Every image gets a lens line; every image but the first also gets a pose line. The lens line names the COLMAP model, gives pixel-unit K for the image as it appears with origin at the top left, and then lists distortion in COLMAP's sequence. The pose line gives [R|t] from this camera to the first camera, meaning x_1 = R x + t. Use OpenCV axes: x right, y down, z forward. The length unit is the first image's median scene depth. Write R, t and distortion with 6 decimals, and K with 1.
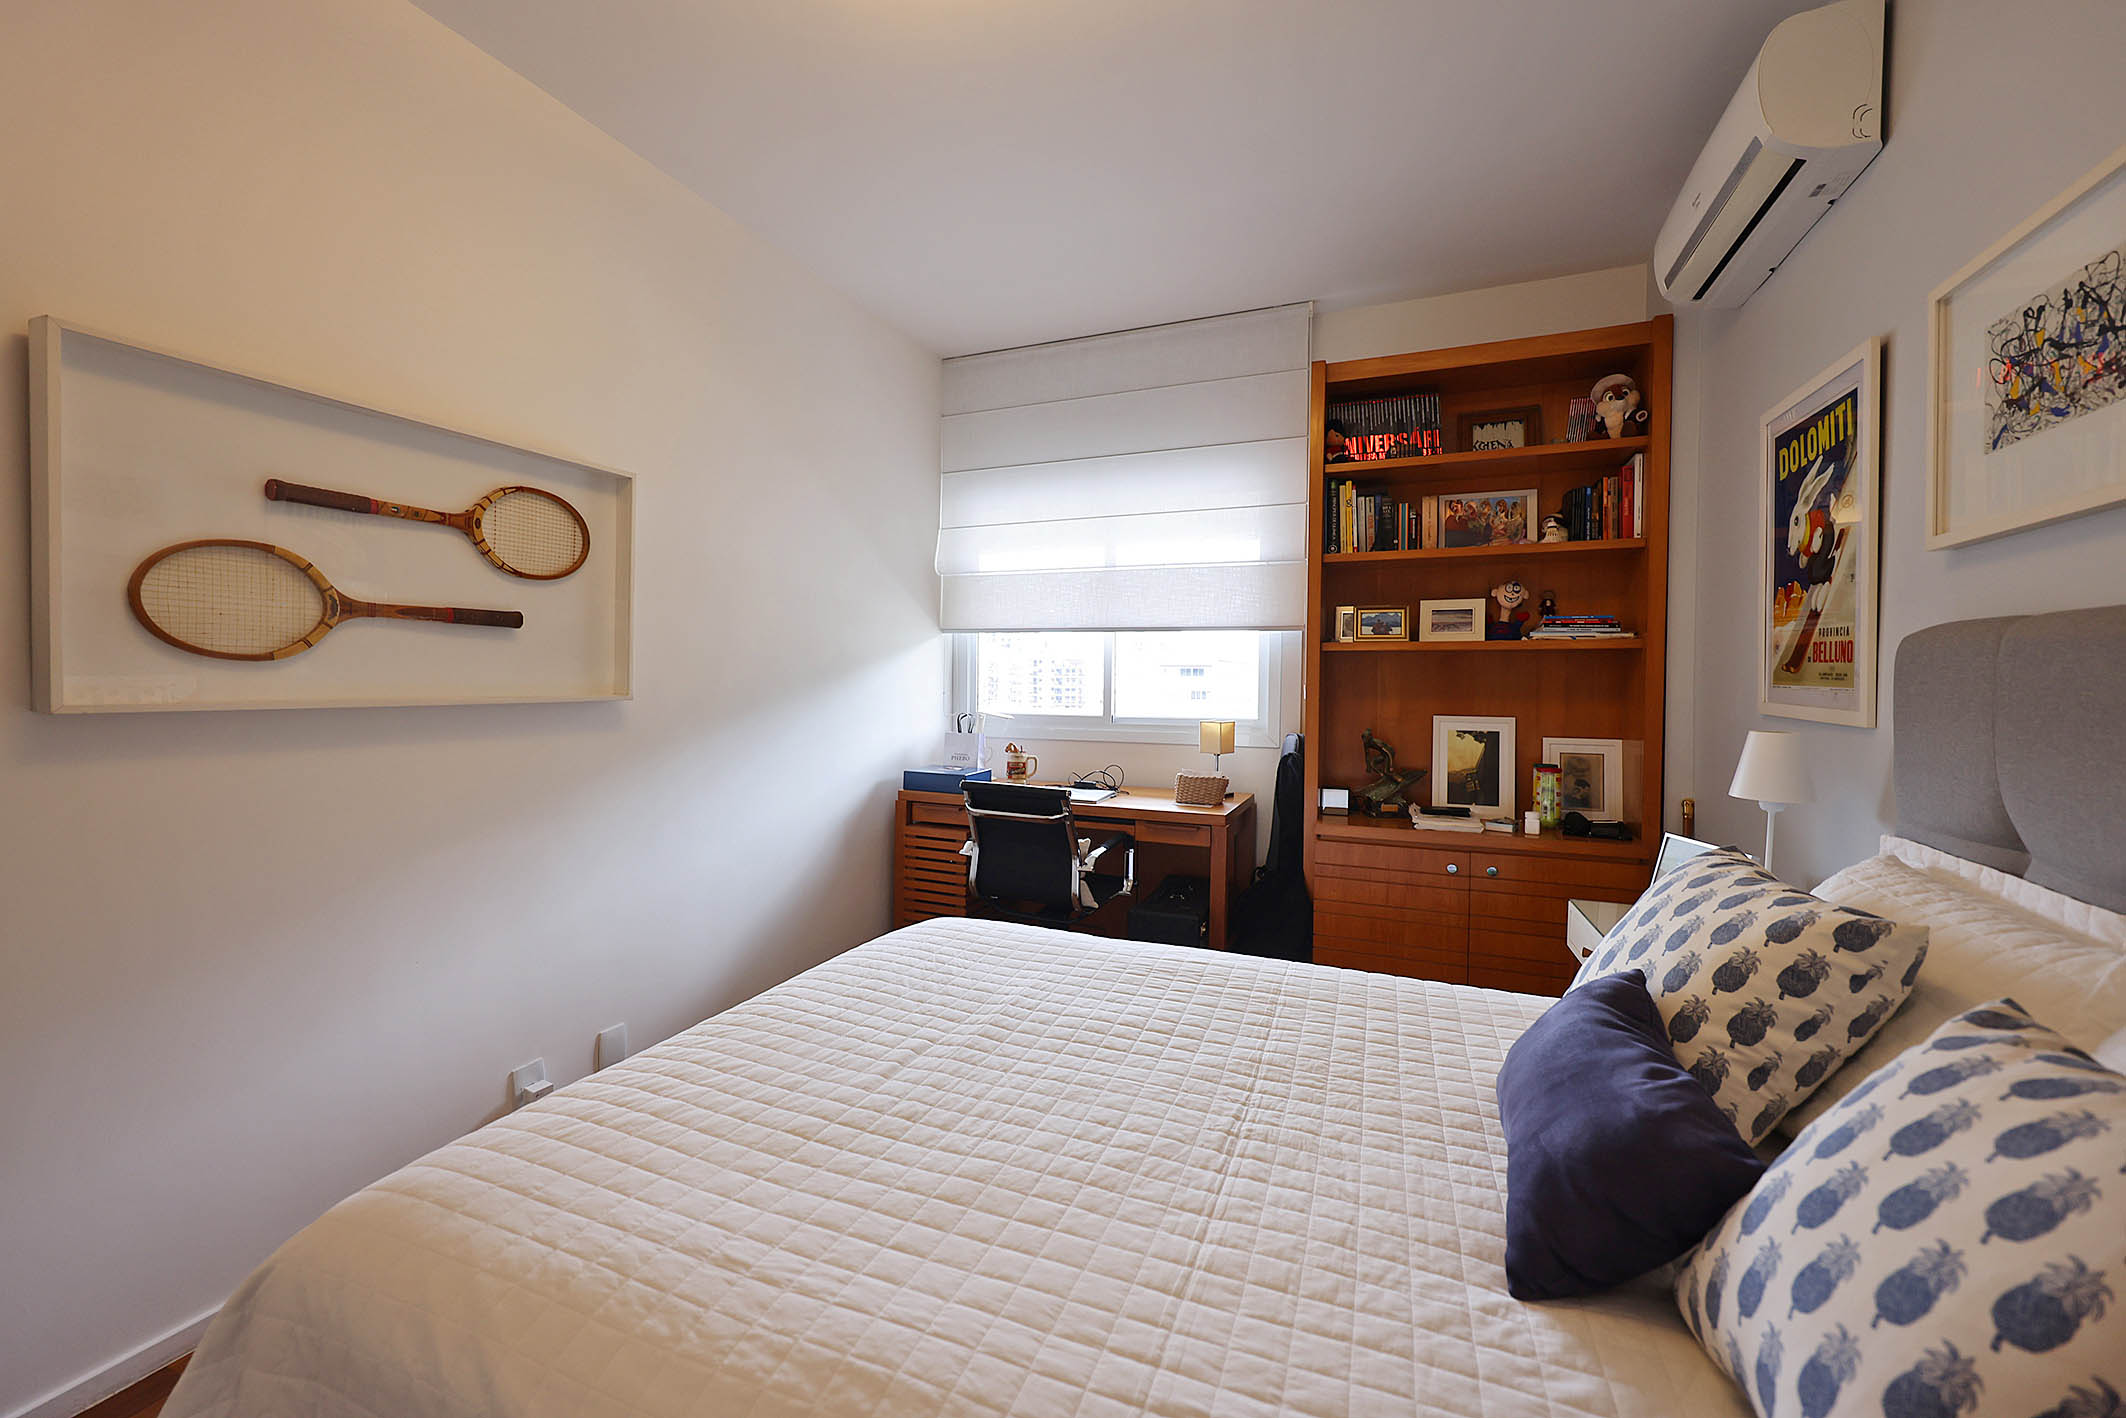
lens RADIAL K [[846.5, 0, 1055.8], [0, 846.5, 700.7], [0, 0, 1]] dist [-0.003571, 0.000127]
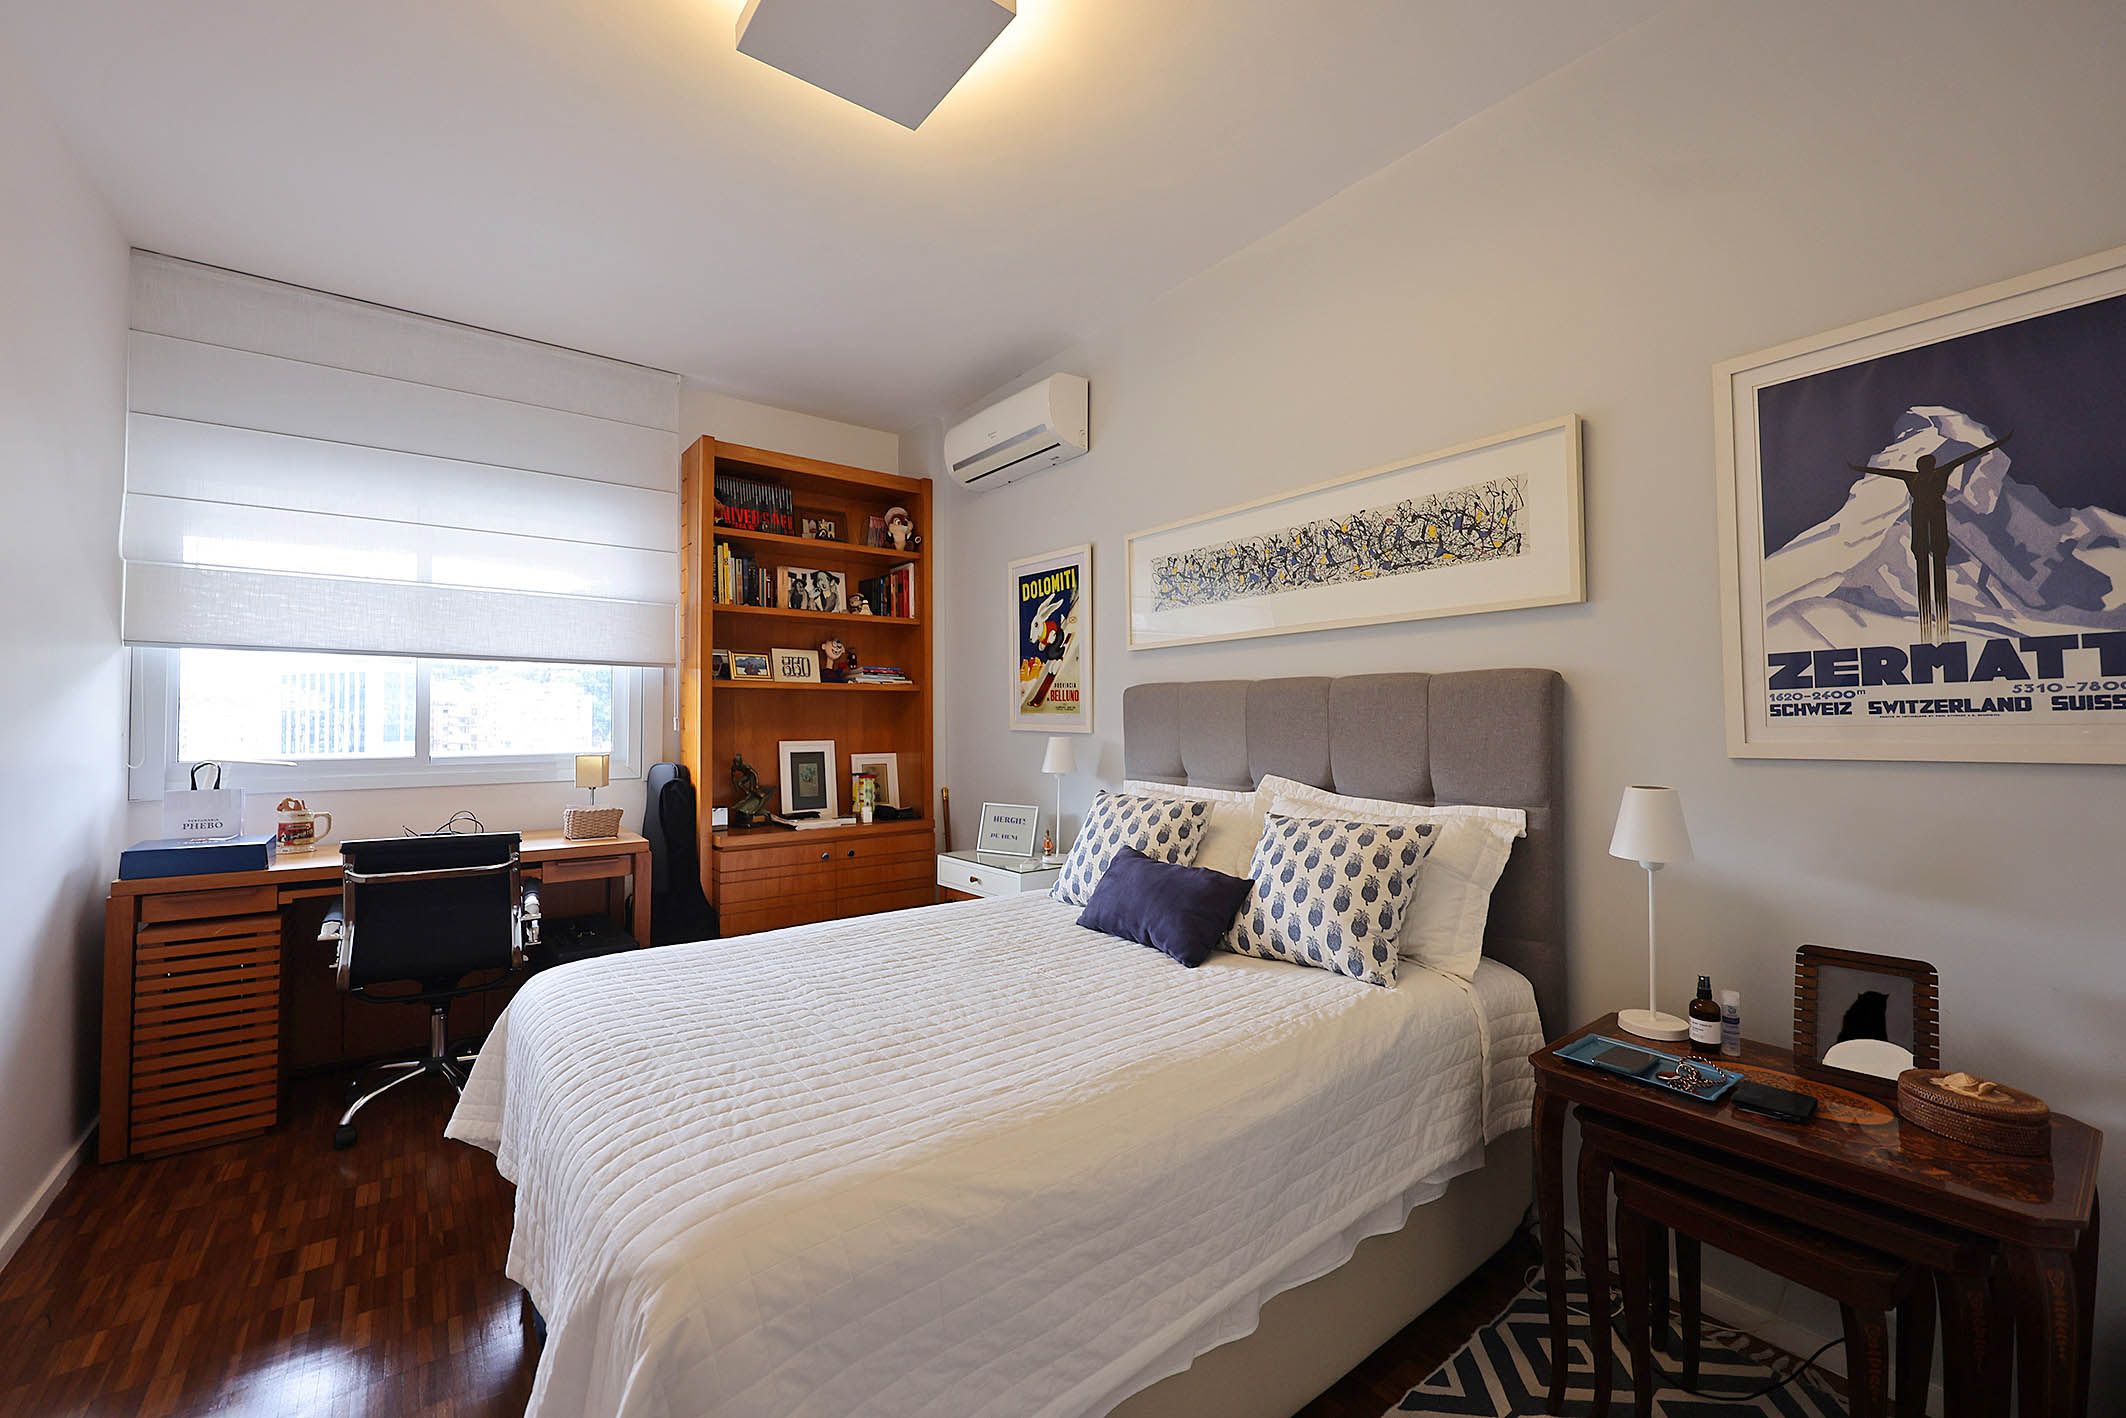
lens RADIAL K [[846.5, 0, 1046.8], [0, 846.5, 703.9], [0, 0, 1]] dist [-0.003571, 0.000127]
pose [[0.490889, 0.007996, 0.871185, -0.492792], [0.028246, 0.999286, -0.025088, 0.005399], [-0.870764, 0.036922, 0.490313, 0.049632]]
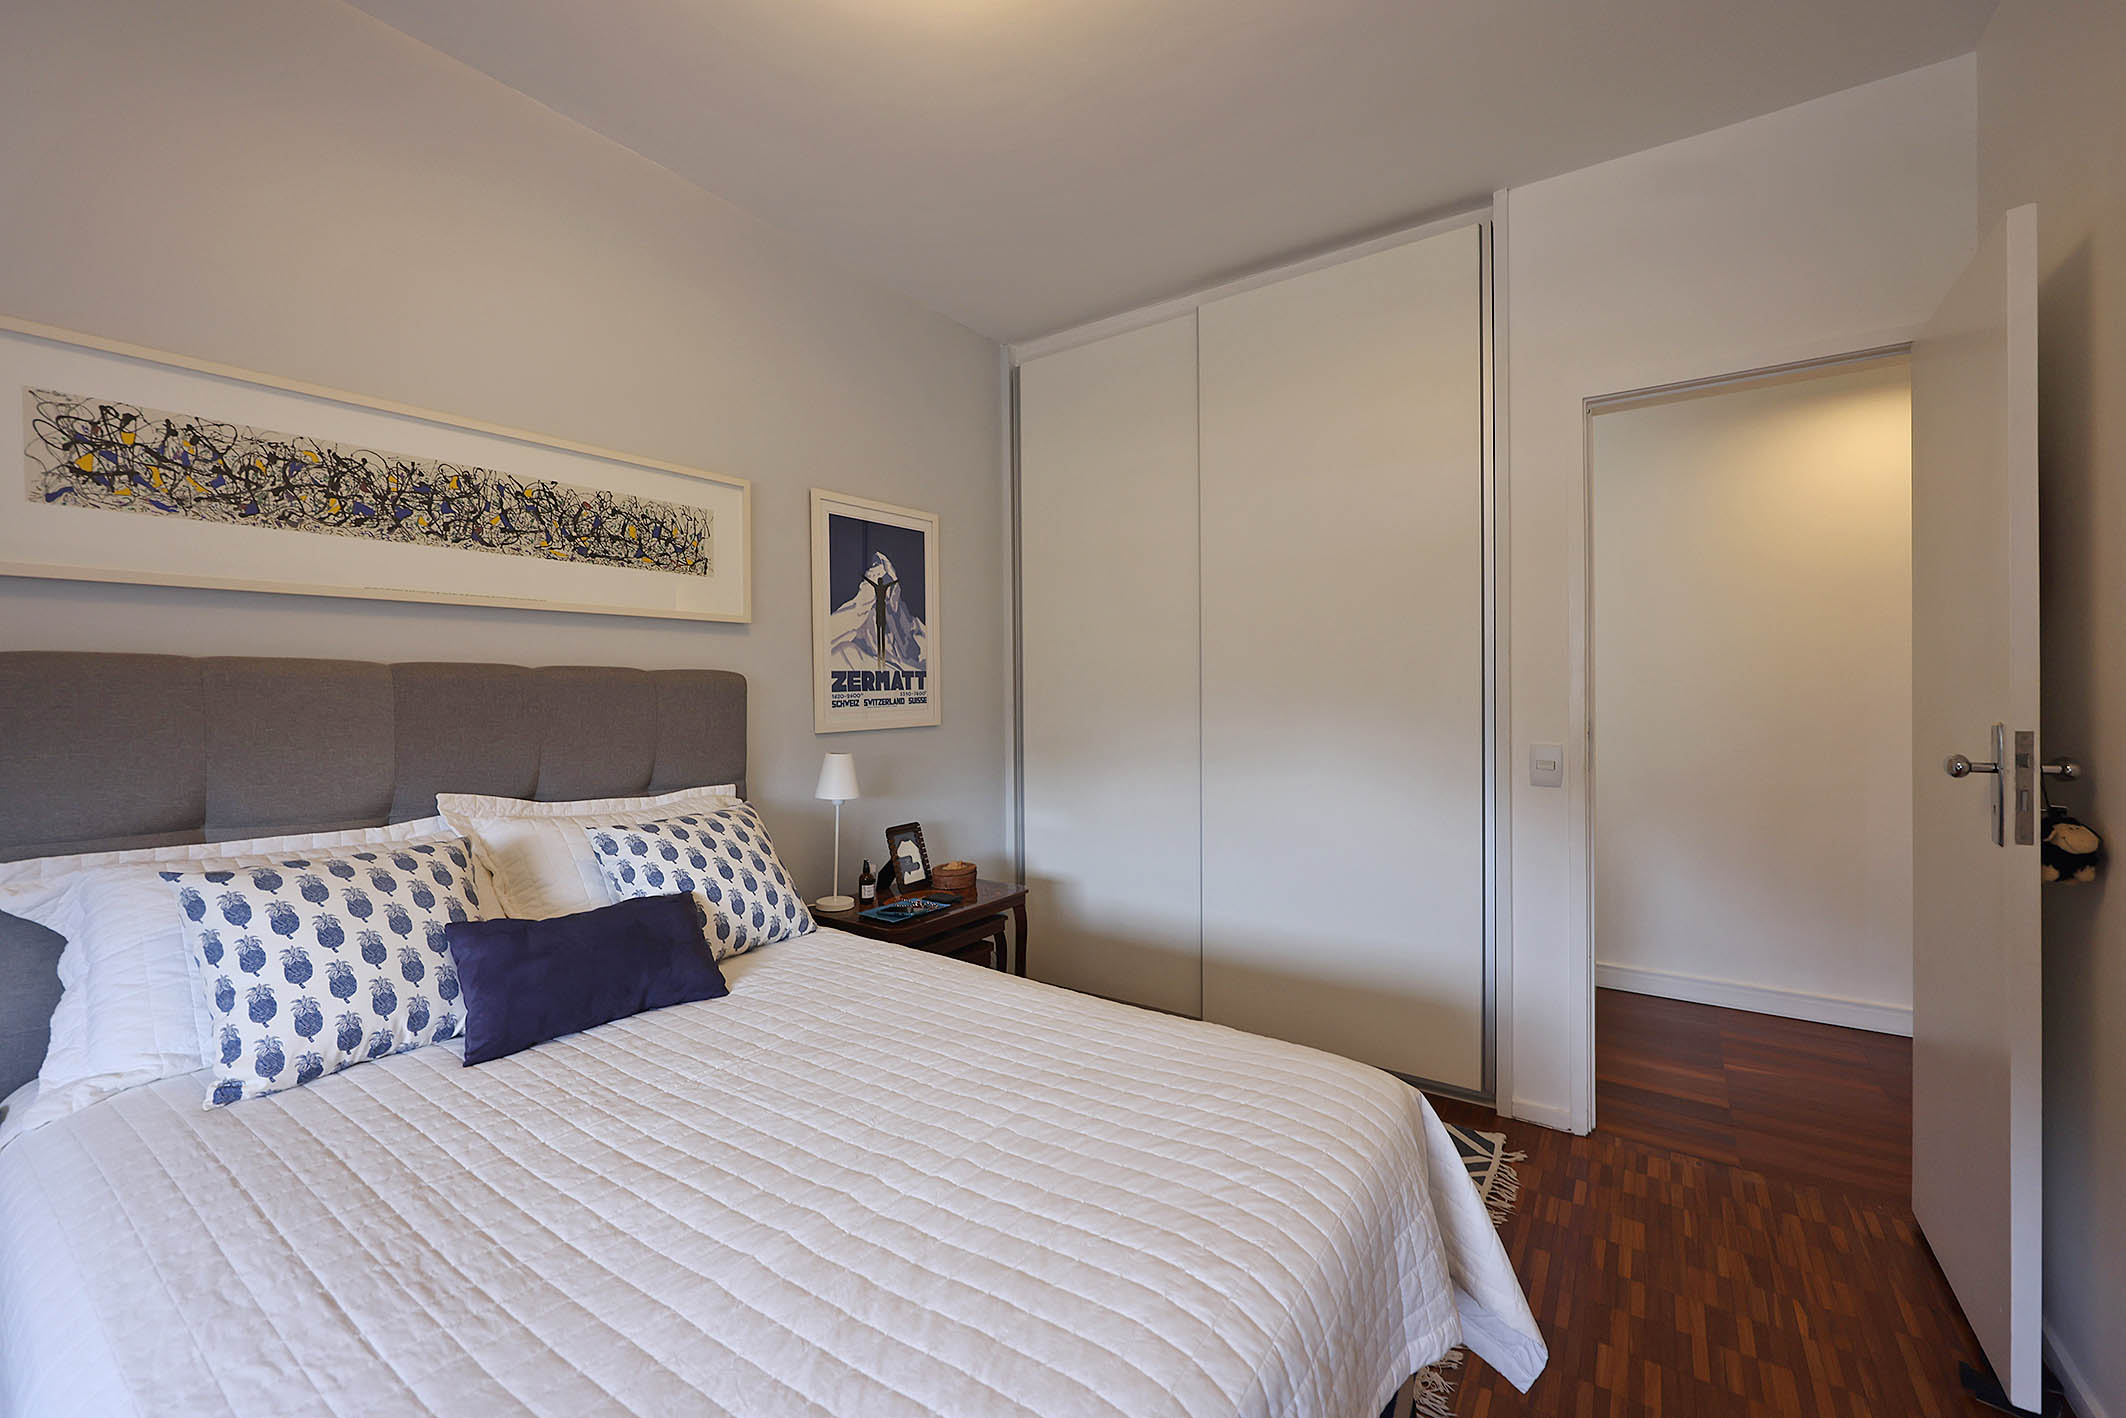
lens RADIAL K [[846.5, 0, 1060.9], [0, 846.5, 701.1], [0, 0, 1]] dist [-0.003571, 0.000127]
pose [[-0.981934, 0.008871, 0.189014, -0.191545], [0.014736, 0.999452, 0.029645, -0.020003], [-0.188647, 0.031895, -0.981527, 0.829664]]
